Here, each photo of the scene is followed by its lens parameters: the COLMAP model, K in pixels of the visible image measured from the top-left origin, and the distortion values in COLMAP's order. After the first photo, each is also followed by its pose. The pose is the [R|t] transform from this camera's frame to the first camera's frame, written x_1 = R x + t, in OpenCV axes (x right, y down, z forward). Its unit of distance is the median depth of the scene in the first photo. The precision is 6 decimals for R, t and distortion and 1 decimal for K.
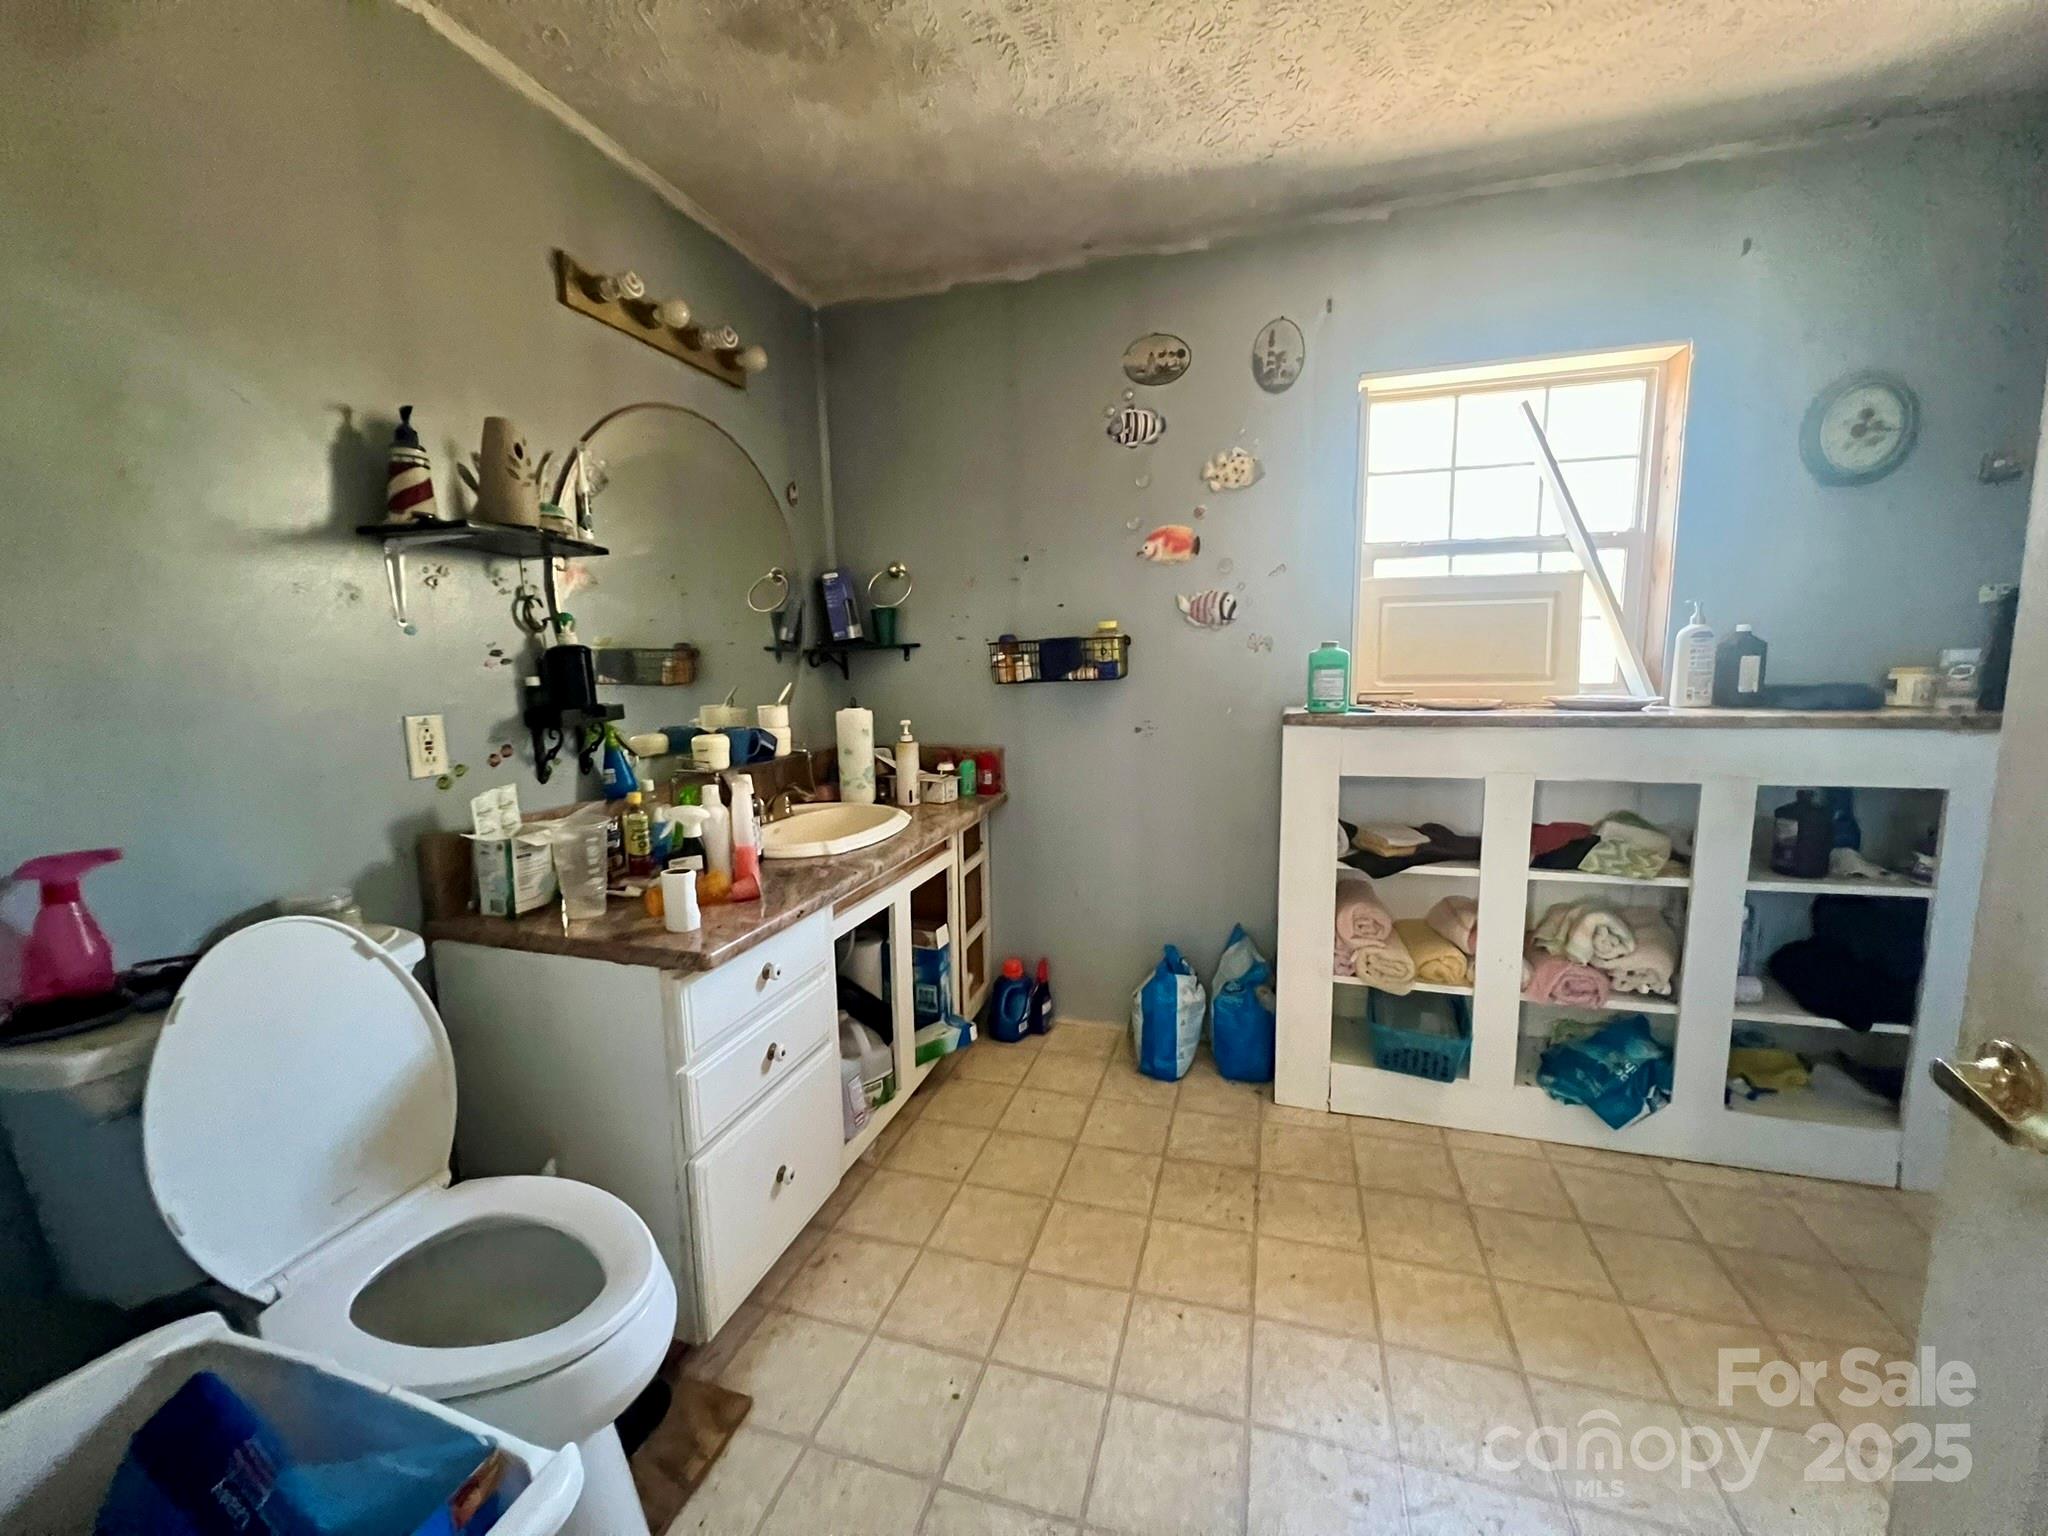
lens RADIAL K [[815.3, 0, 1021.6], [0, 815.3, 771.0], [0, 0, 1]] dist [-0.000514, -0.000451]
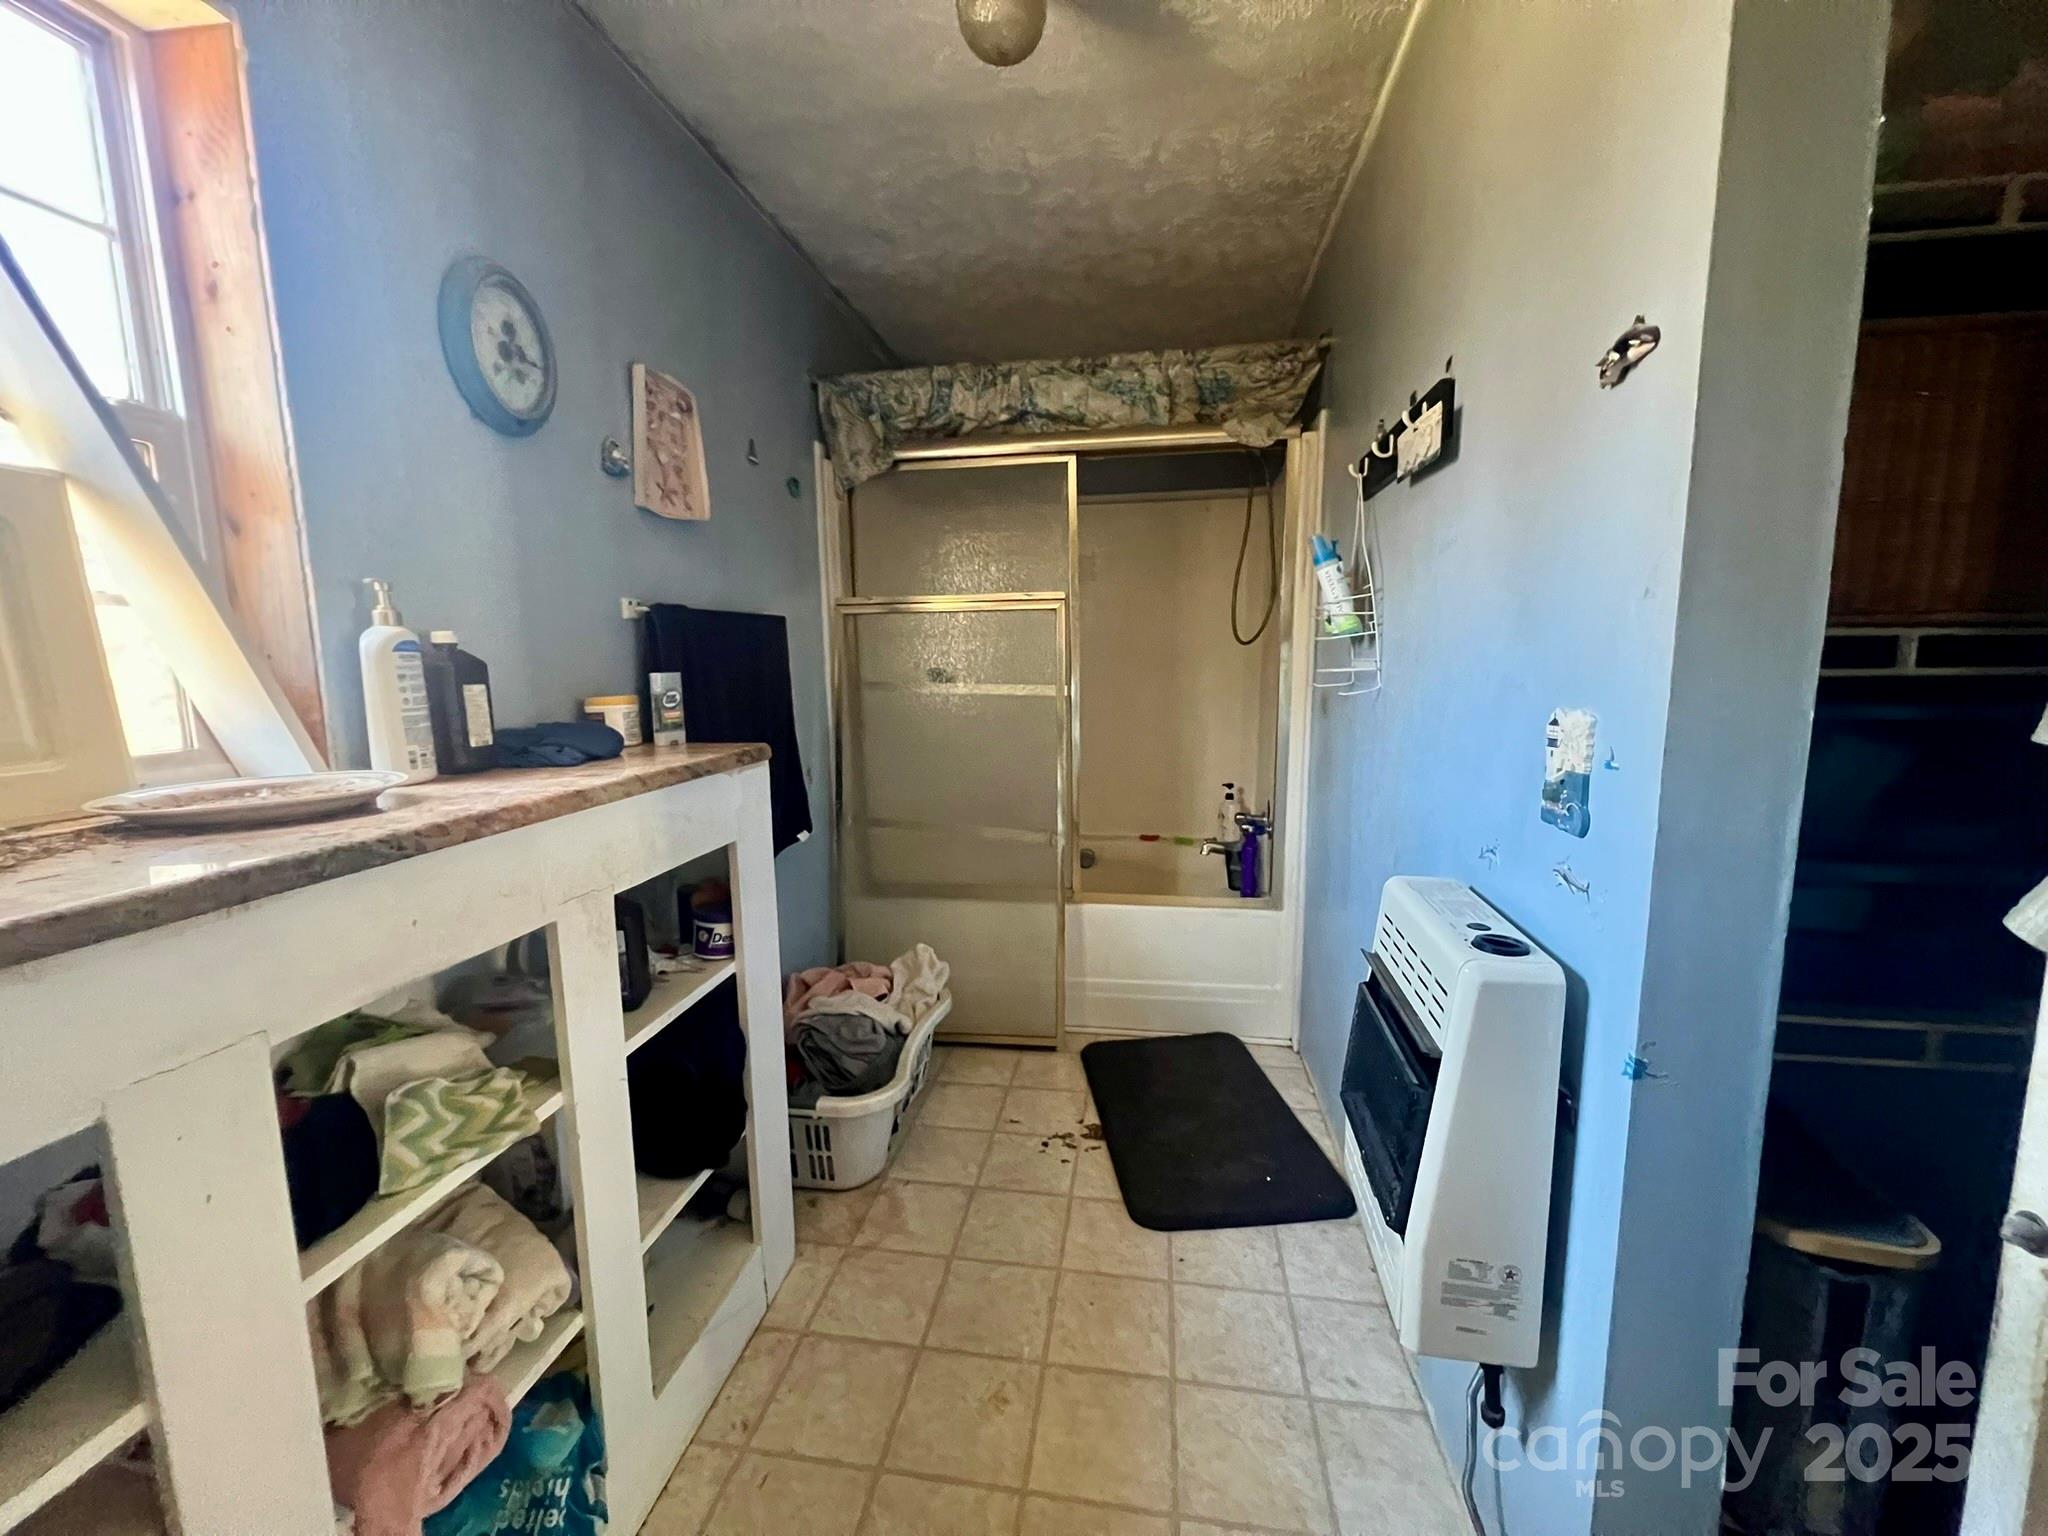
lens RADIAL K [[815.3, 0, 1021.6], [0, 815.3, 771.0], [0, 0, 1]] dist [-0.000514, -0.000451]
pose [[-0.139279, -0.116268, 0.983404, 0.257099], [0.154040, 0.978451, 0.137499, -0.101404], [-0.978199, 0.170635, -0.118368, 0.702990]]
